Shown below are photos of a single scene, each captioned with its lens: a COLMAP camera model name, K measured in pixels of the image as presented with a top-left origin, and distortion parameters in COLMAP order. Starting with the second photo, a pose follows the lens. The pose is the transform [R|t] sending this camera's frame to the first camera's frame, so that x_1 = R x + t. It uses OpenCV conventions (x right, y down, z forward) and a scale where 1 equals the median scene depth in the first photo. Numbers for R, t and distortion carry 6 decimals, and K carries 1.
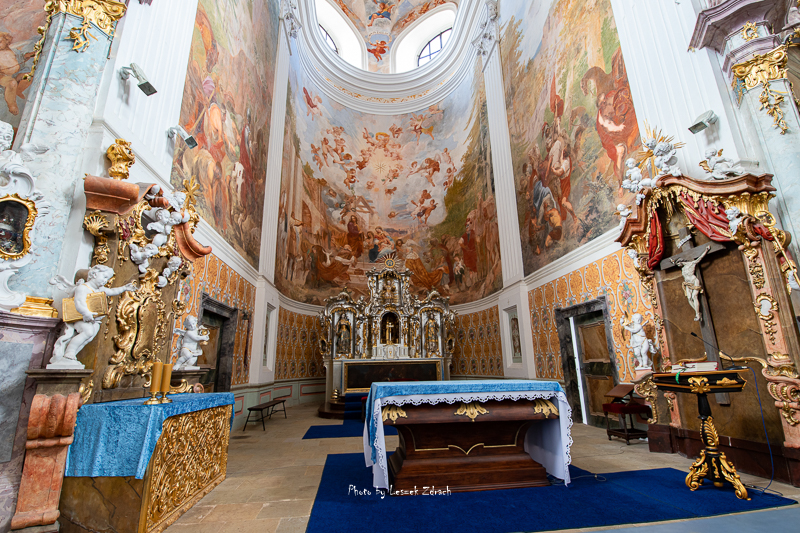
lens RADIAL K [[342.6, 0, 392.4], [0, 342.6, 265.9], [0, 0, 1]] dist [-0.010275, -0.000334]
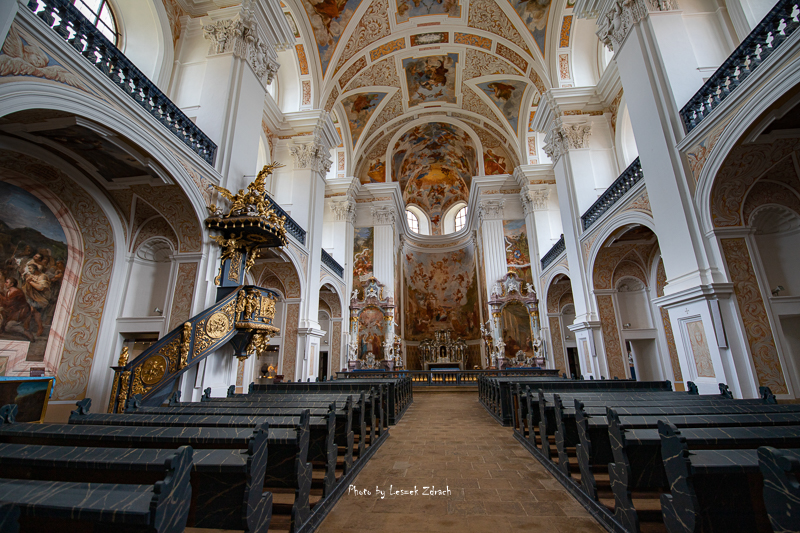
lens RADIAL K [[330.4, 0, 405.5], [0, 330.4, 259.0], [0, 0, 1]] dist [-0.000130, -0.000040]
pose [[0.977493, -0.060173, -0.202206, 0.270514], [0.056185, 0.998097, -0.025408, -0.501123], [0.203350, 0.013475, 0.979013, -1.653901]]
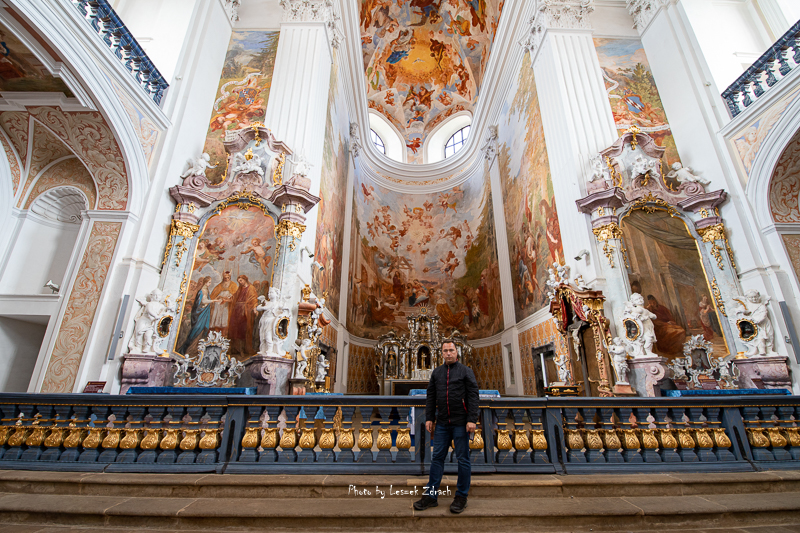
lens RADIAL K [[323.6, 0, 400.0], [0, 323.6, 266.5], [0, 0, 1]] dist [-0.006245, -0.000313]
pose [[0.995178, -0.013901, -0.097098, 0.027260], [0.006309, 0.996928, -0.078066, -0.083934], [0.097885, 0.077077, 0.992209, -0.340537]]
